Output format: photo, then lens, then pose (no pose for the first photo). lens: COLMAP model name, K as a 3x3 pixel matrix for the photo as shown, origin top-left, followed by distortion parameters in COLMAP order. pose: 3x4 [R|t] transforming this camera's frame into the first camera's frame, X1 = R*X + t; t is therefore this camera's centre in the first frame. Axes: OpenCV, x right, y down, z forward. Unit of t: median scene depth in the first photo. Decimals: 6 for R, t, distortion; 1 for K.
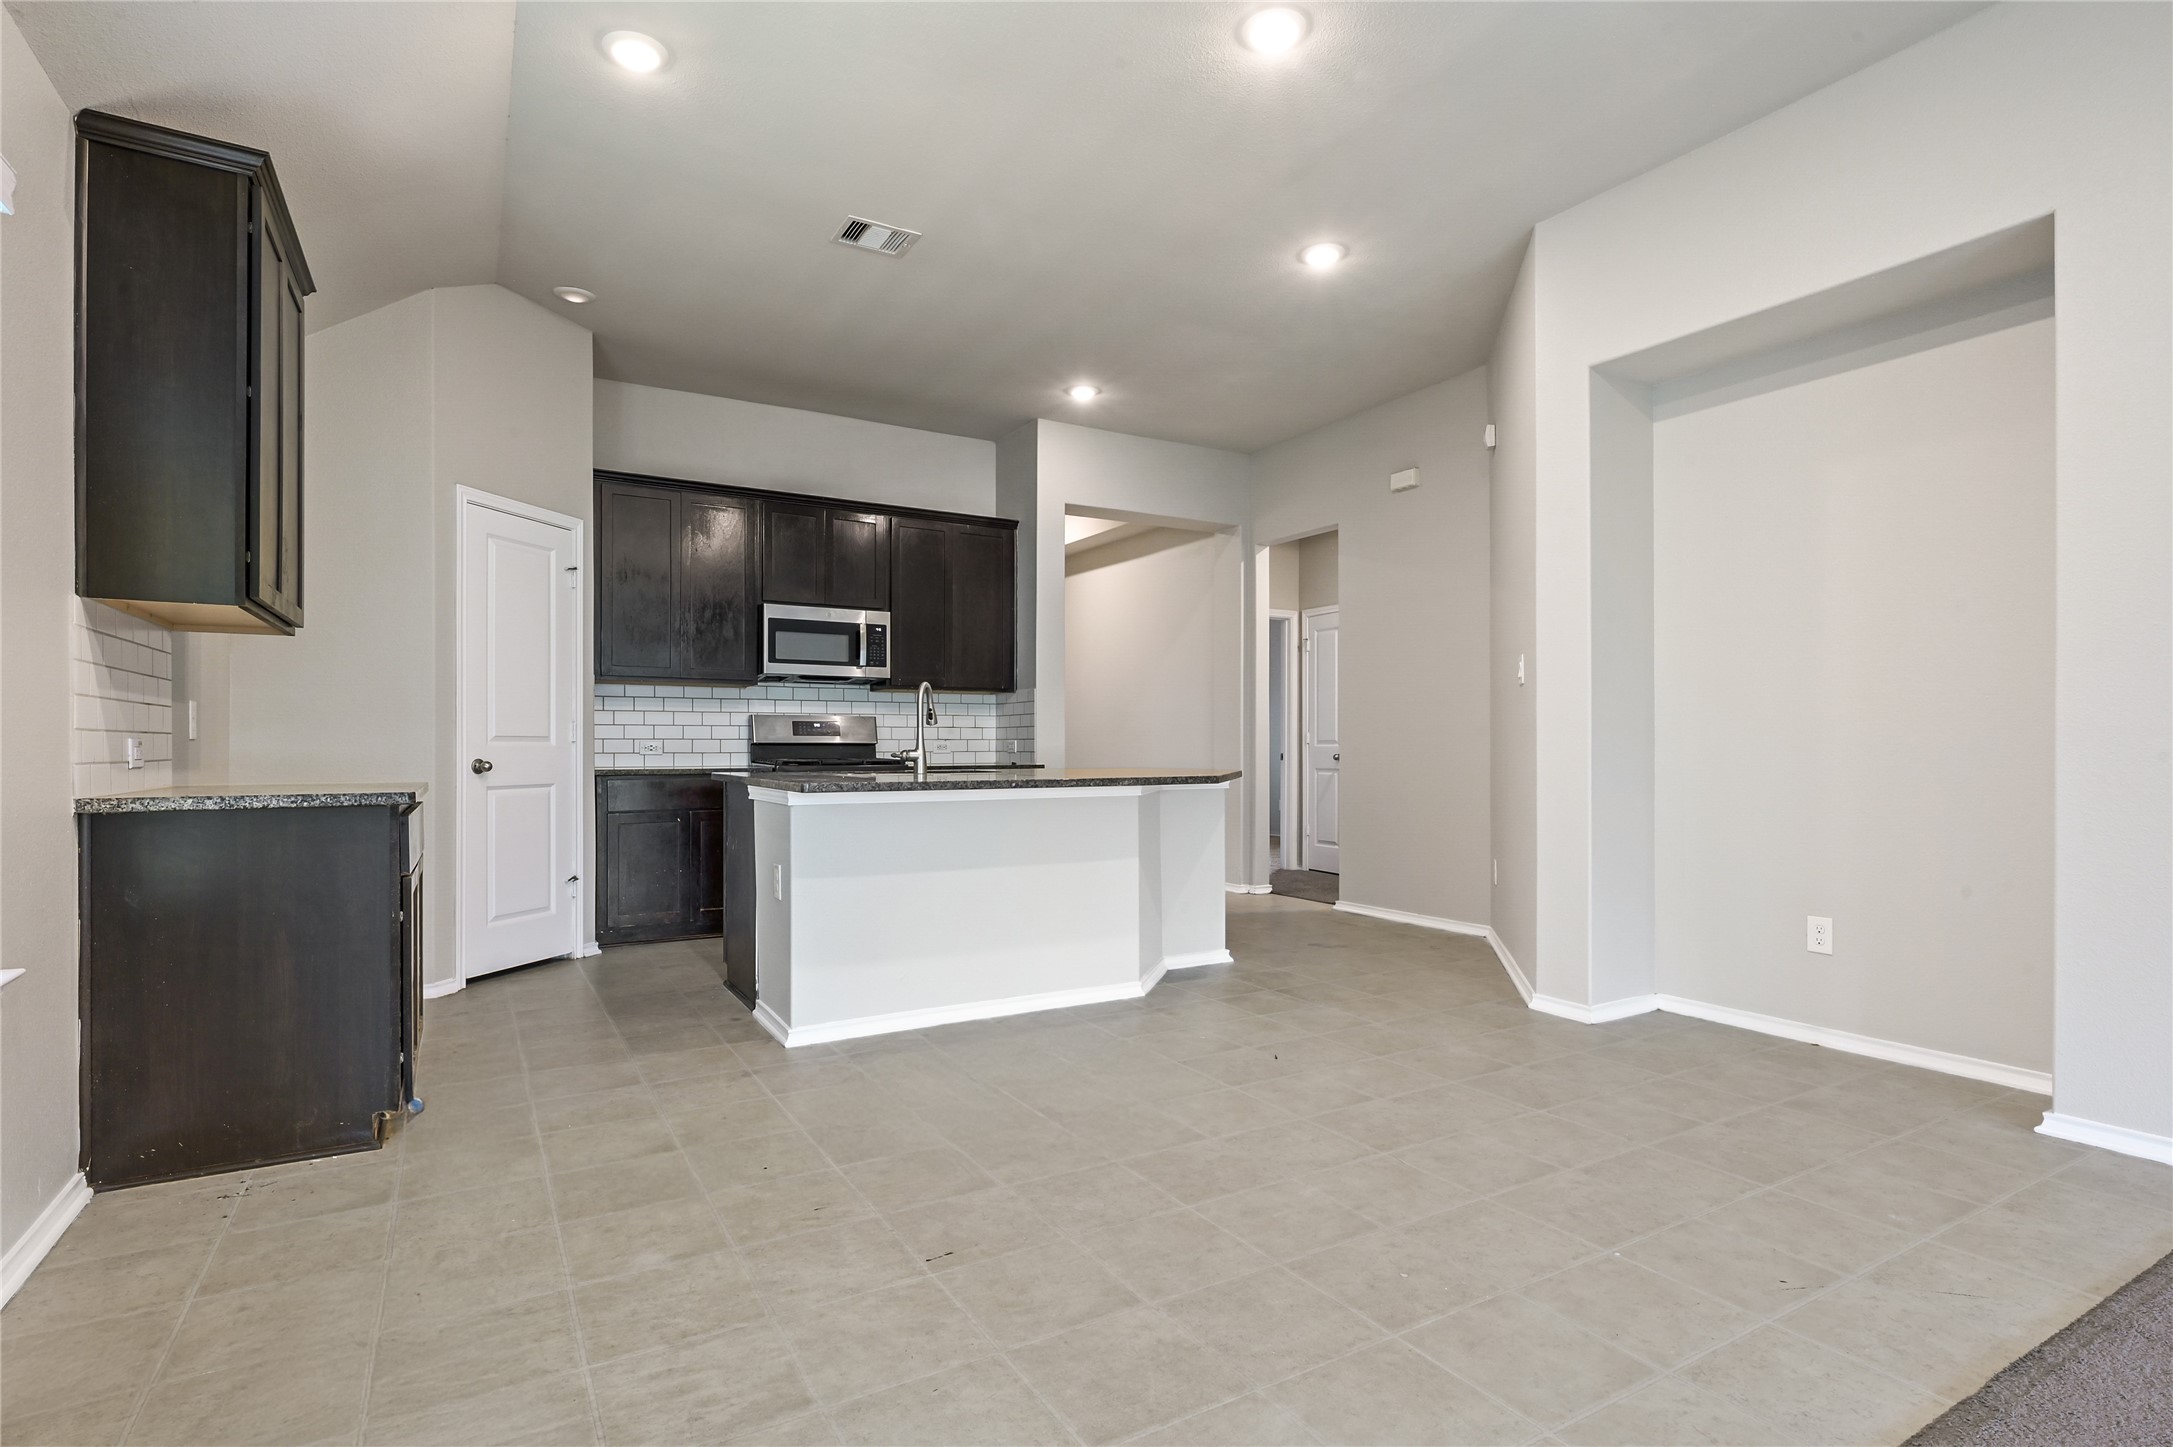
lens RADIAL K [[1047.8, 0, 1081.3], [0, 1047.8, 729.7], [0, 0, 1]] dist [0.001009, 0.001274]
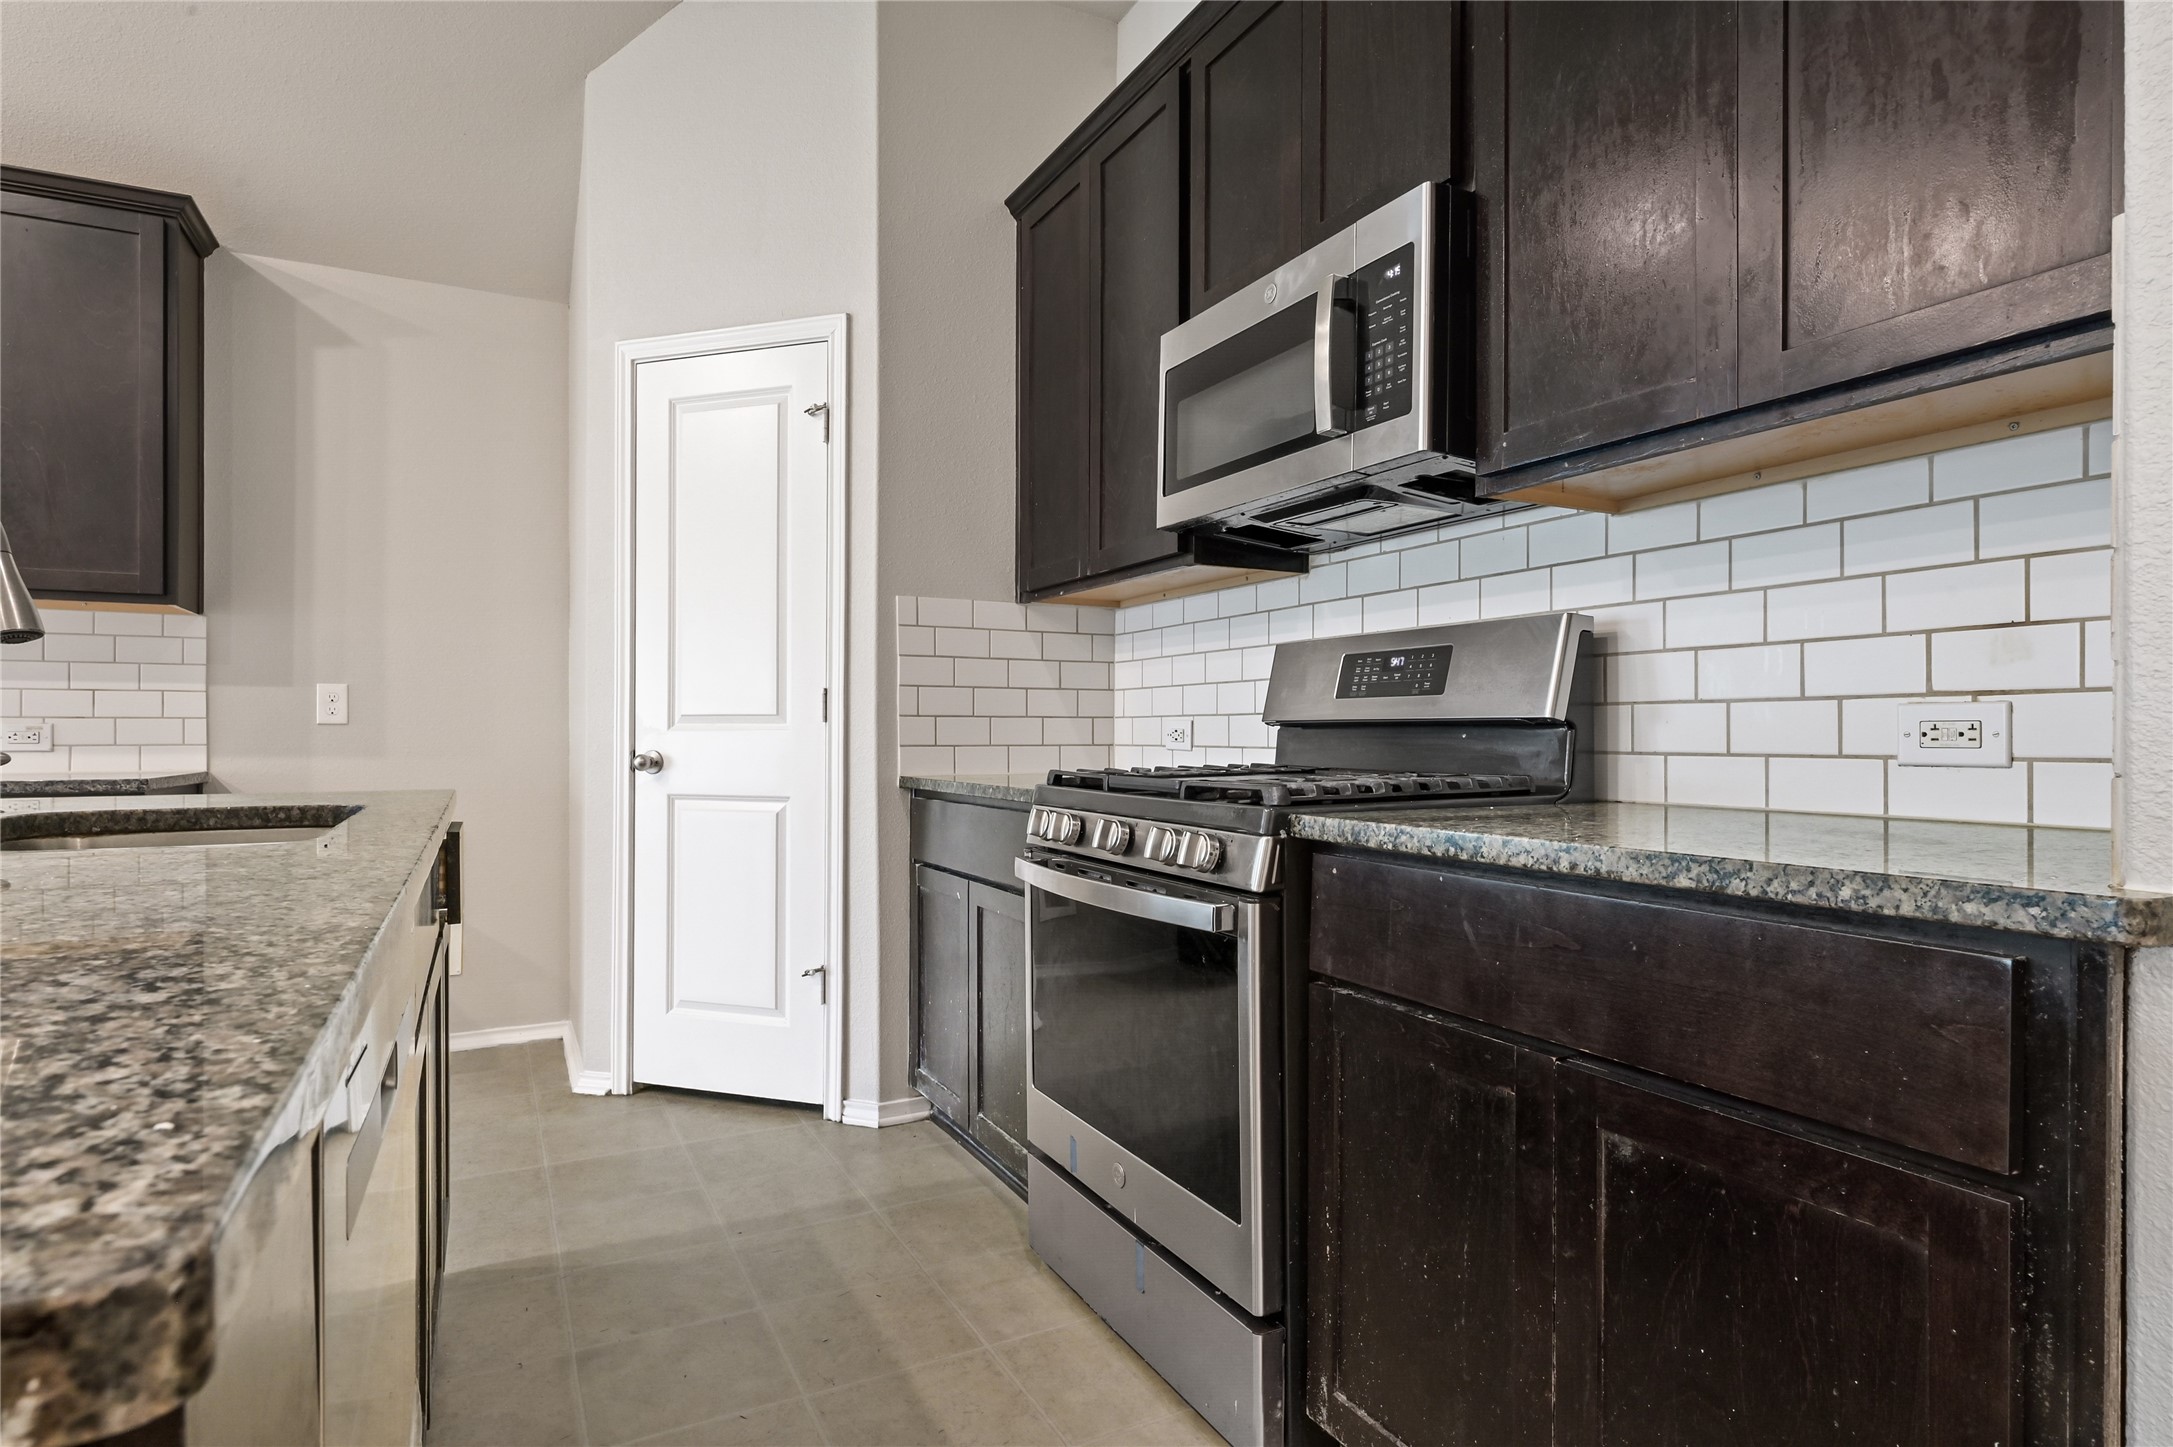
lens RADIAL K [[1153.2, 0, 1079.6], [0, 1153.2, 731.0], [0, 0, 1]] dist [0.012630, -0.002435]
pose [[-0.061760, -0.001293, -0.998090, 0.107864], [0.015249, 0.999881, -0.002238, 0.018003], [0.997975, -0.015358, -0.061733, 1.113650]]
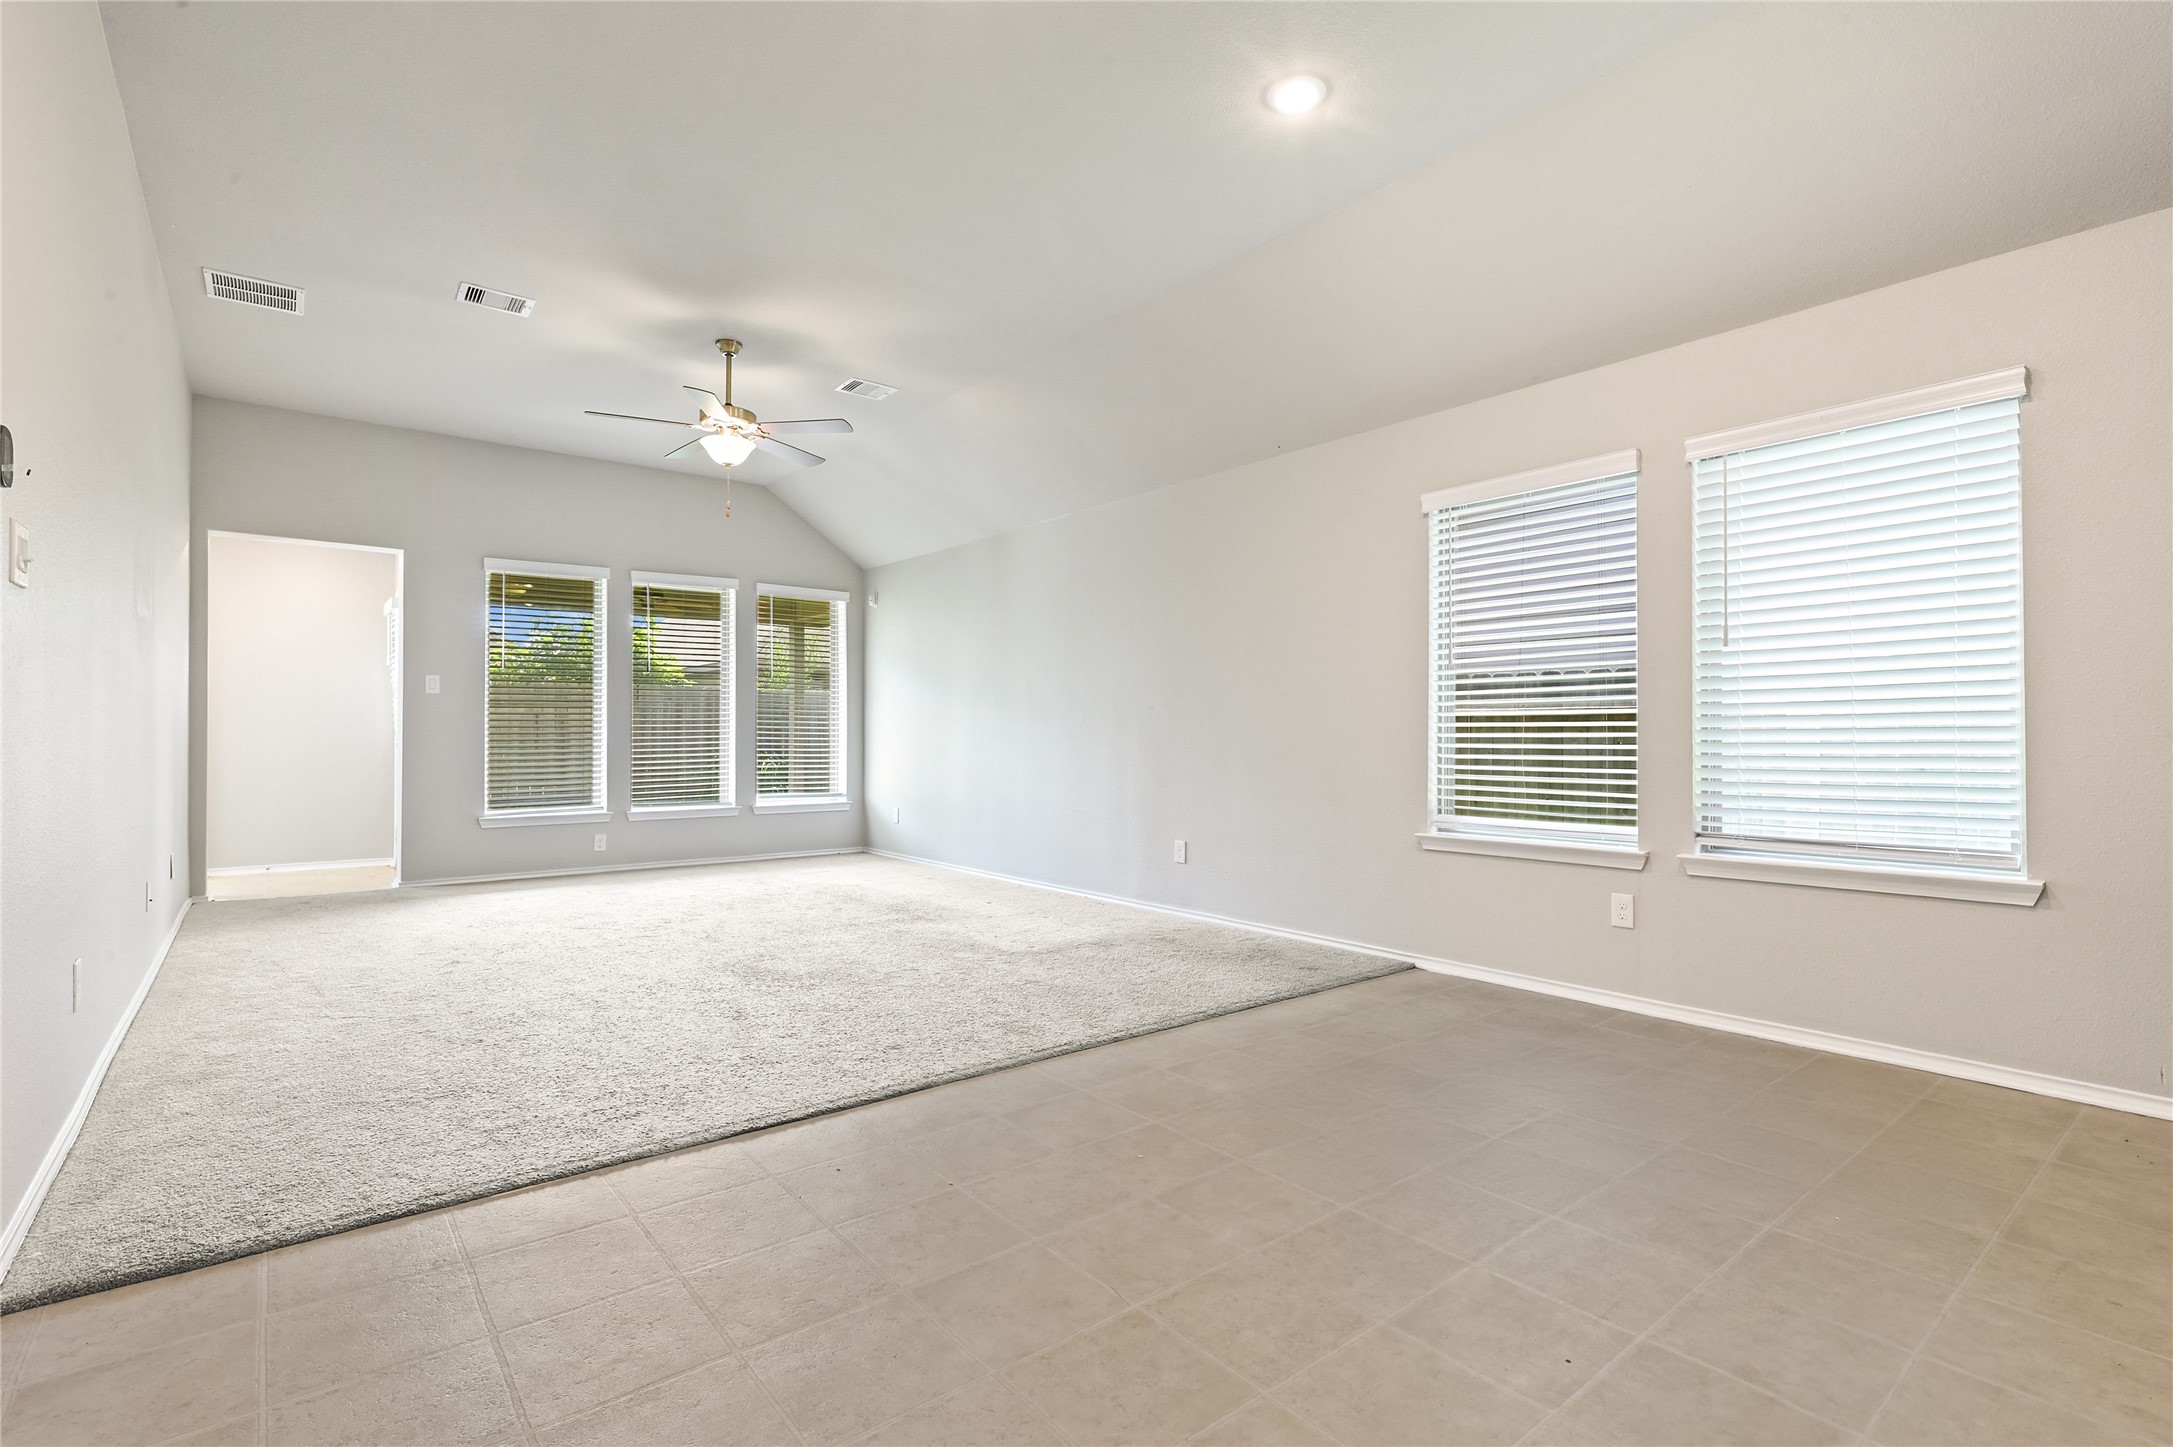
lens RADIAL K [[996.0, 0, 1050.5], [0, 996.0, 735.2], [0, 0, 1]] dist [-0.000407, 0.000398]
pose [[-0.992894, -0.001209, -0.118995, 0.218215], [0.000767, 0.999863, -0.016558, 0.013709], [0.118999, -0.016532, -0.992757, 0.853296]]
